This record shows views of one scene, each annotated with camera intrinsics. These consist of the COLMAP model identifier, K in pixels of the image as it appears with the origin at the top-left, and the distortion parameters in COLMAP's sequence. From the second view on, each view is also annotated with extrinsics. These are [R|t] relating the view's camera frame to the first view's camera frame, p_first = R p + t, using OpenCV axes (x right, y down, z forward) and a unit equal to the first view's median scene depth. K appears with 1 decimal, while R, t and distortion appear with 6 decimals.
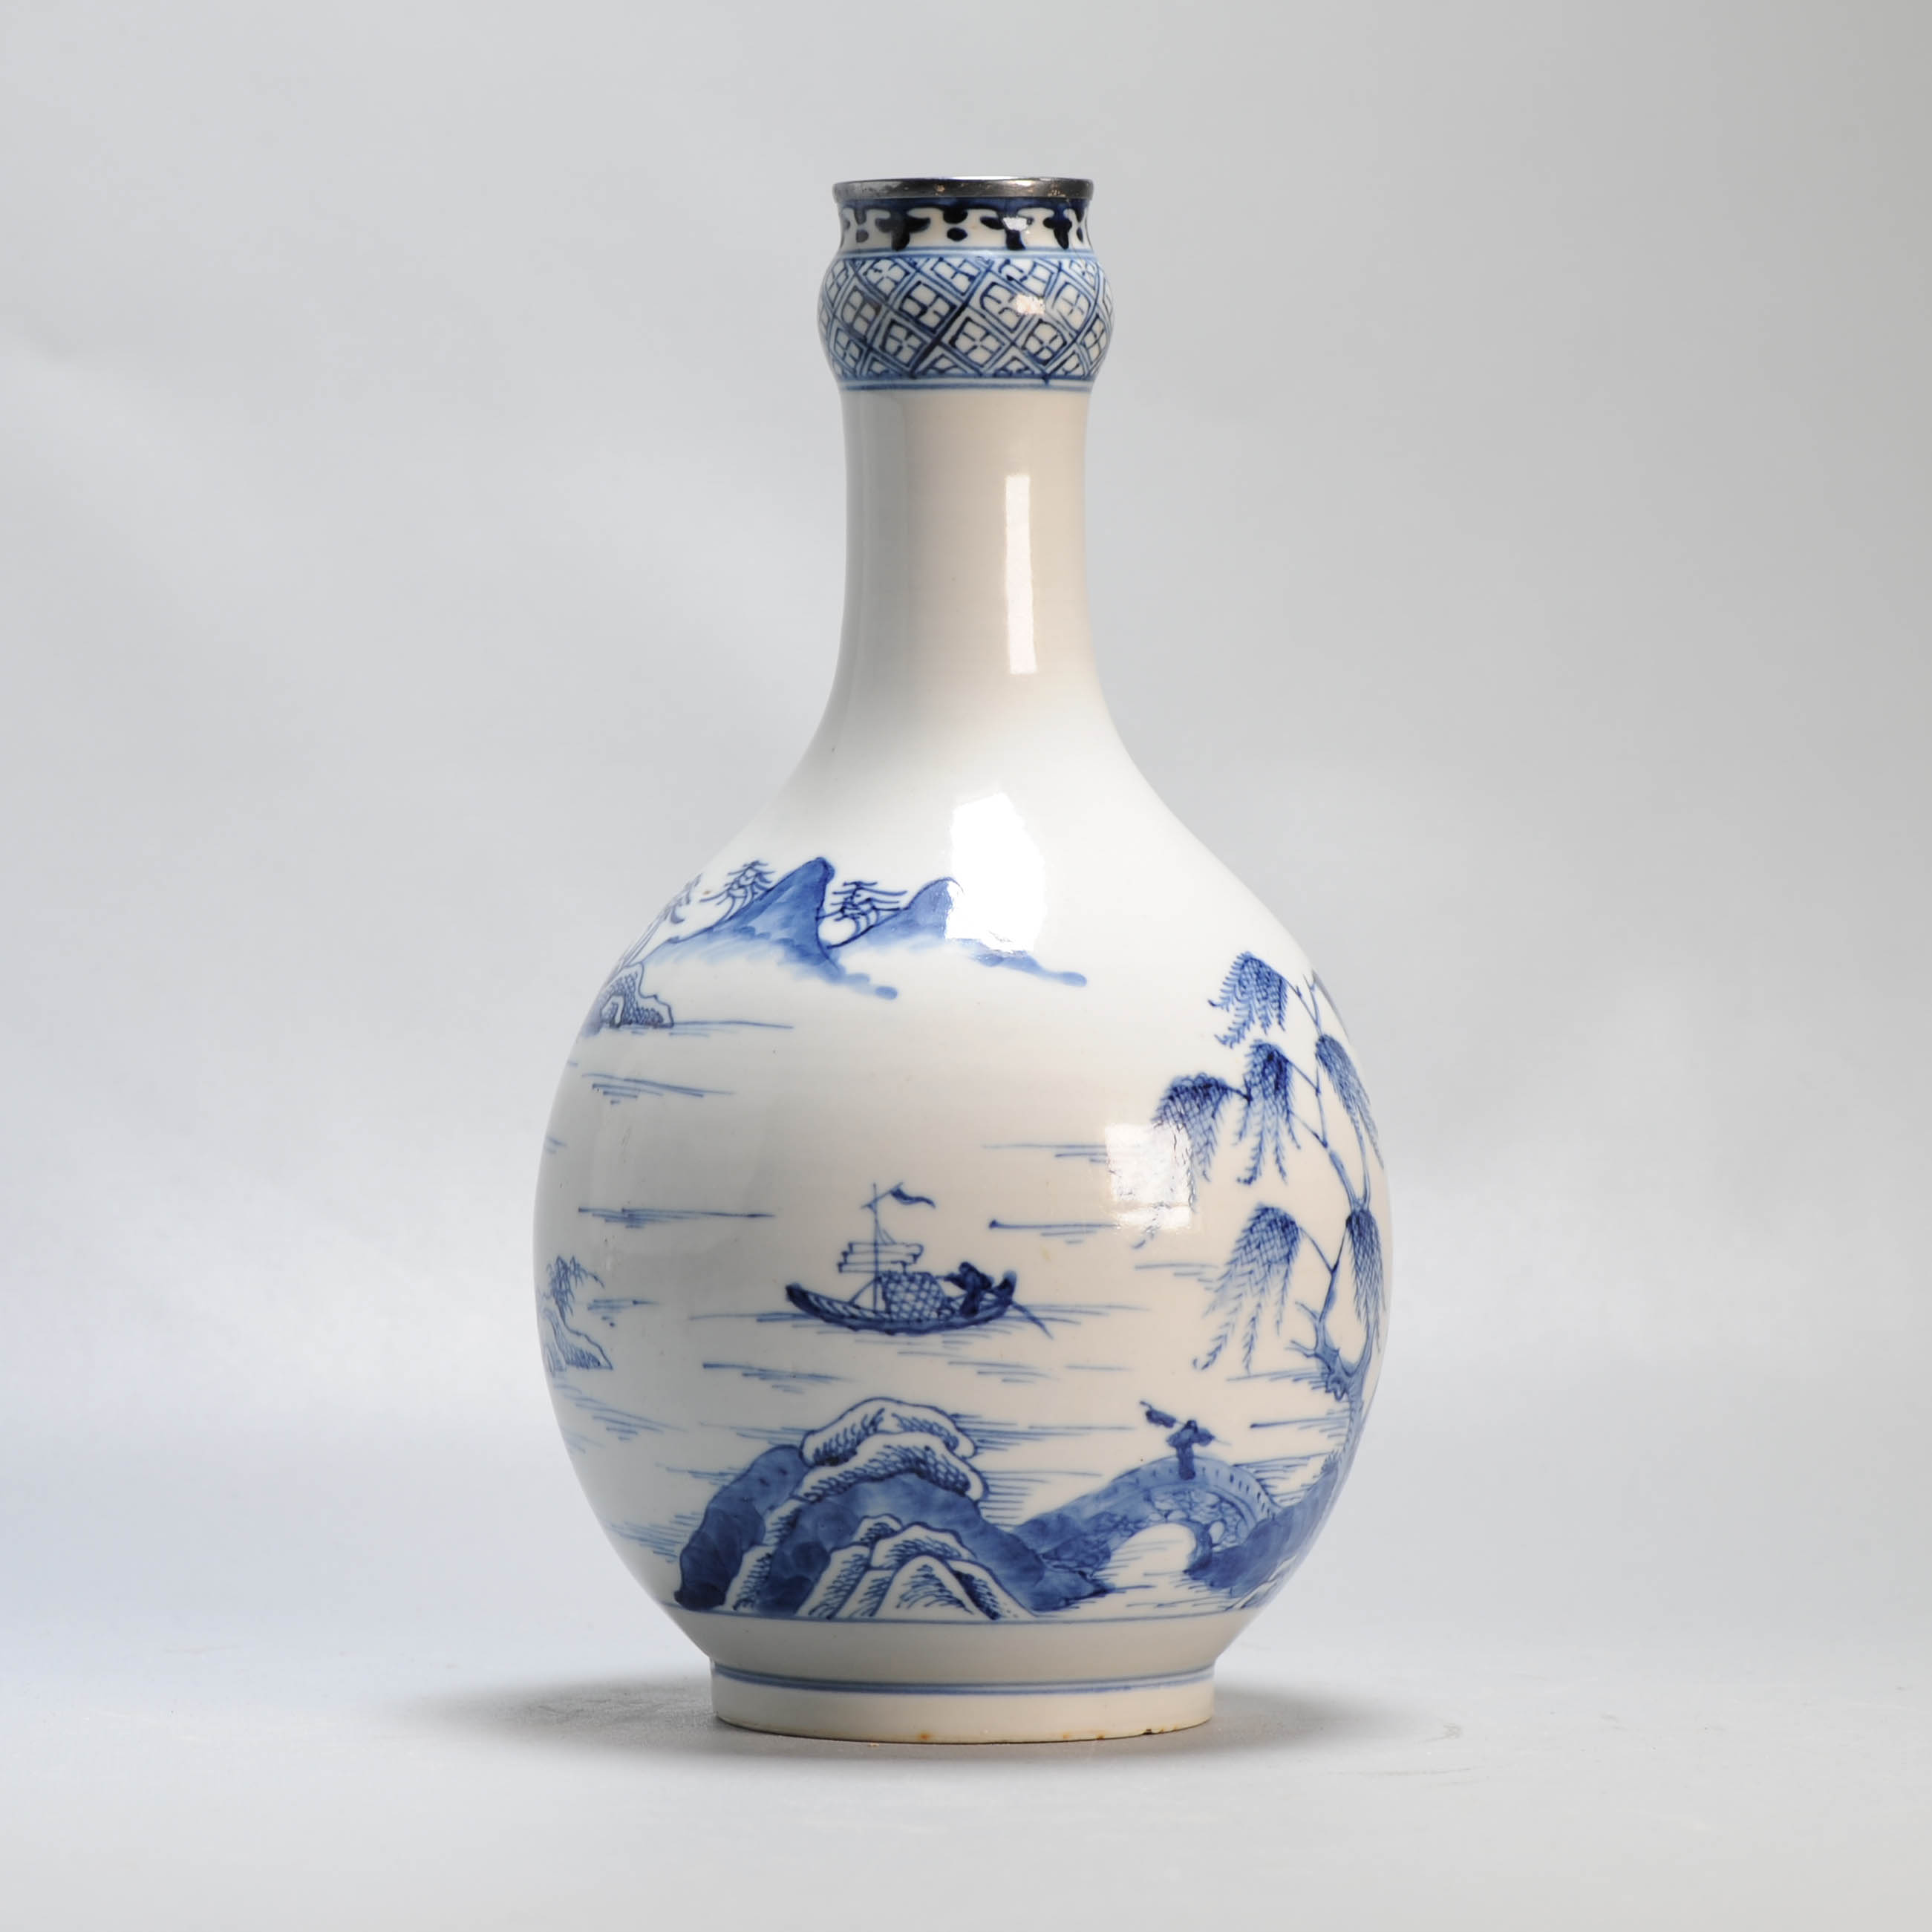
lens RADIAL K [[10012.9, 0, 966.0], [0, 10012.9, 966.0], [0, 0, 1]] dist [-0.027032, -0.204775]
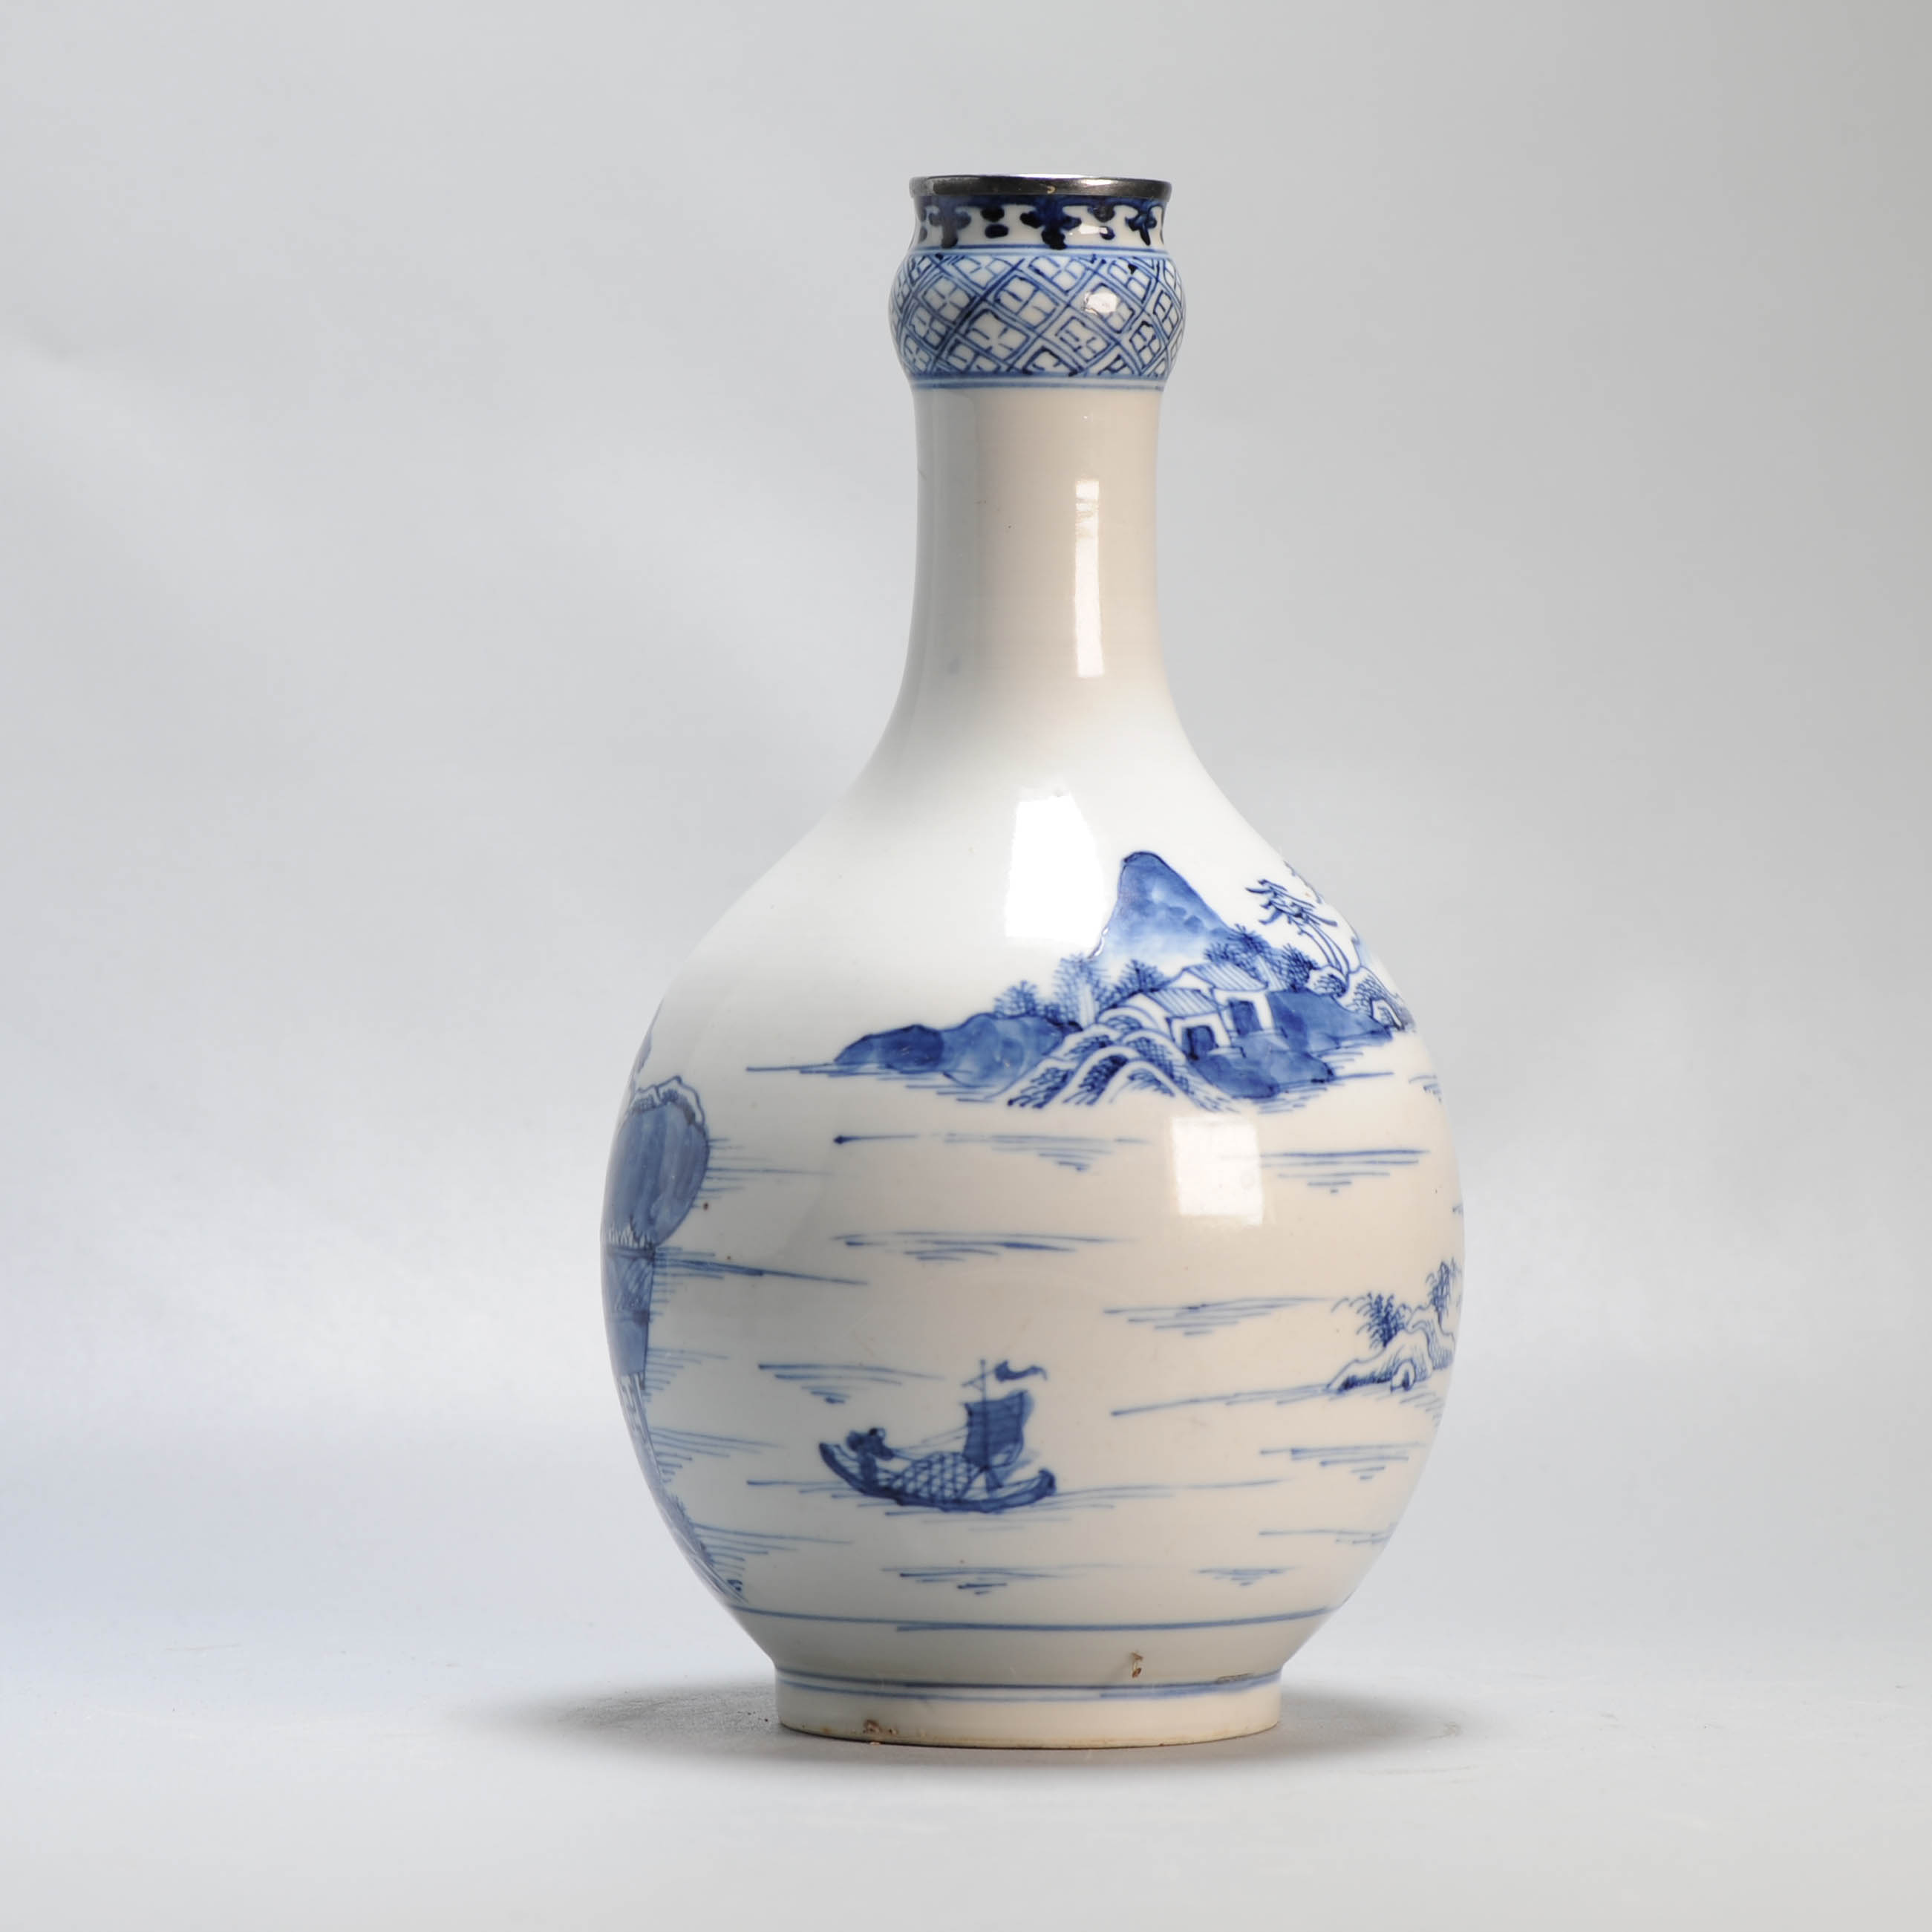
lens RADIAL K [[10012.9, 0, 966.0], [0, 10012.9, 966.0], [0, 0, 1]] dist [-0.027032, -0.204775]
pose [[-0.721051, -0.030581, 0.692207, -0.706070], [0.018016, 0.997860, 0.062851, -0.064836], [-0.692648, 0.057790, -0.718957, 1.775228]]
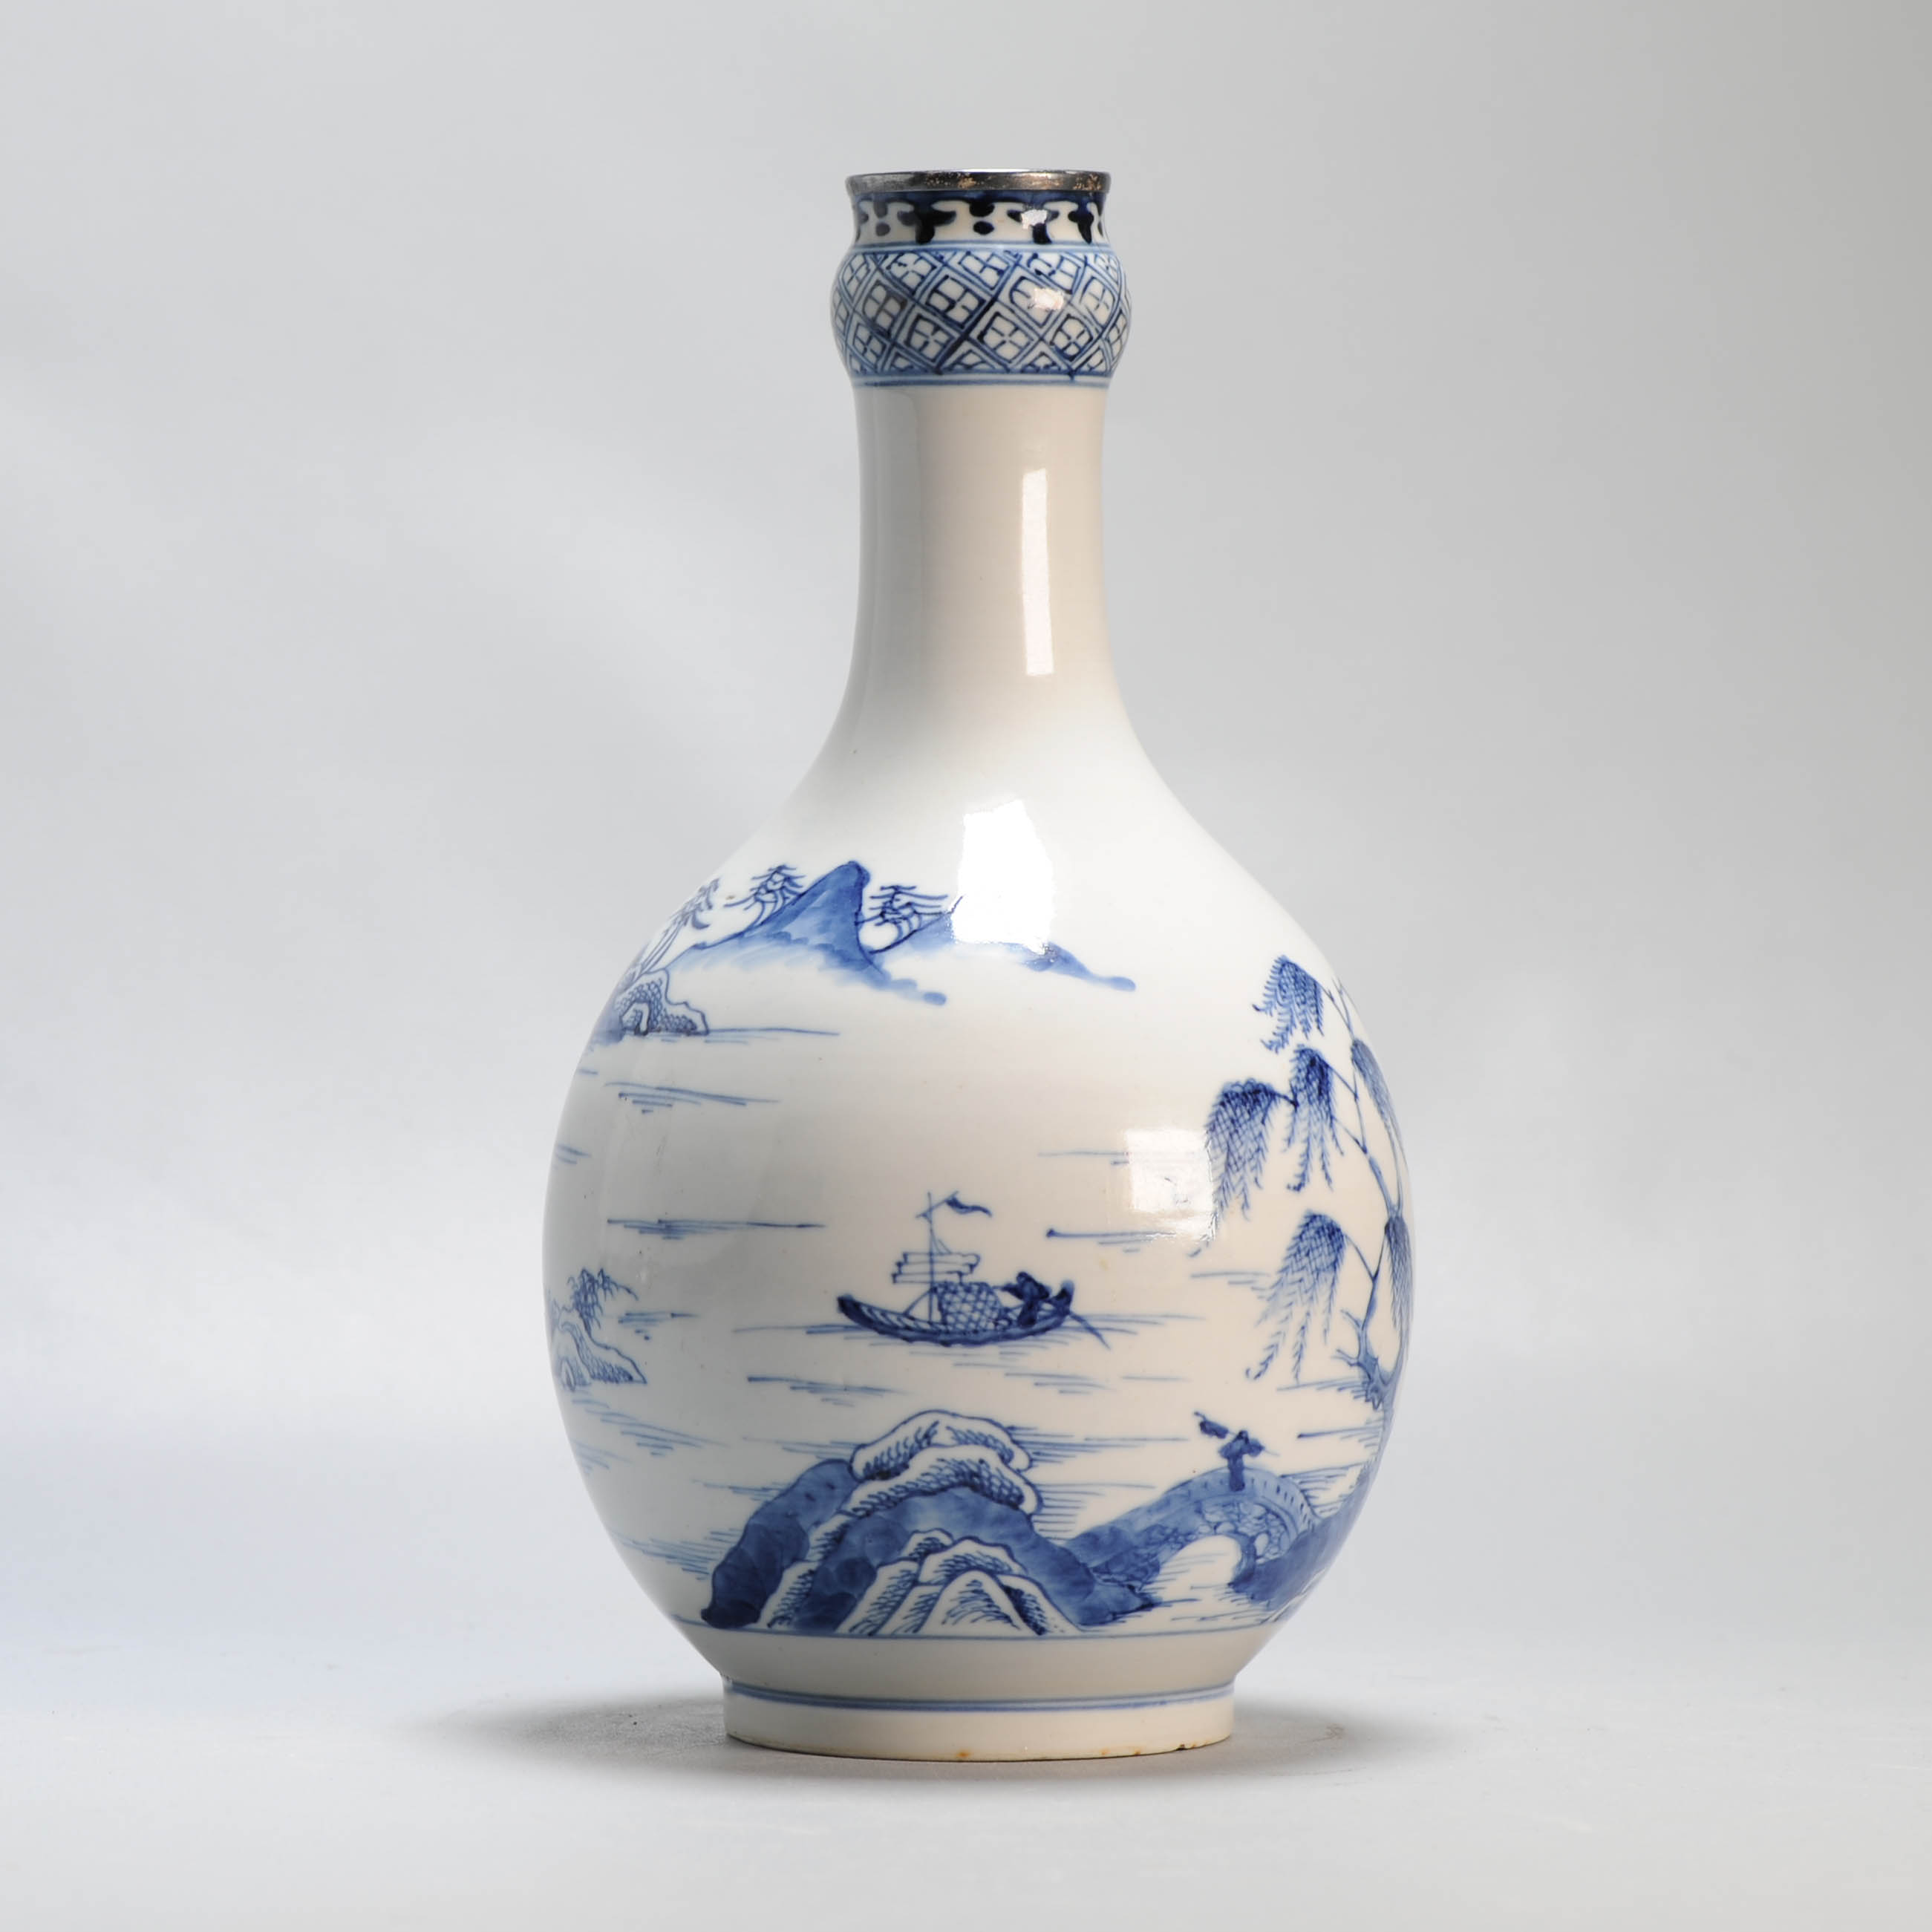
lens RADIAL K [[10012.9, 0, 966.0], [0, 10012.9, 966.0], [0, 0, 1]] dist [-0.027032, -0.204775]
pose [[0.995982, -0.003831, 0.089474, -0.092478], [0.003952, 0.999992, -0.001174, 0.000648], [-0.089468, 0.001523, 0.995989, 0.020276]]
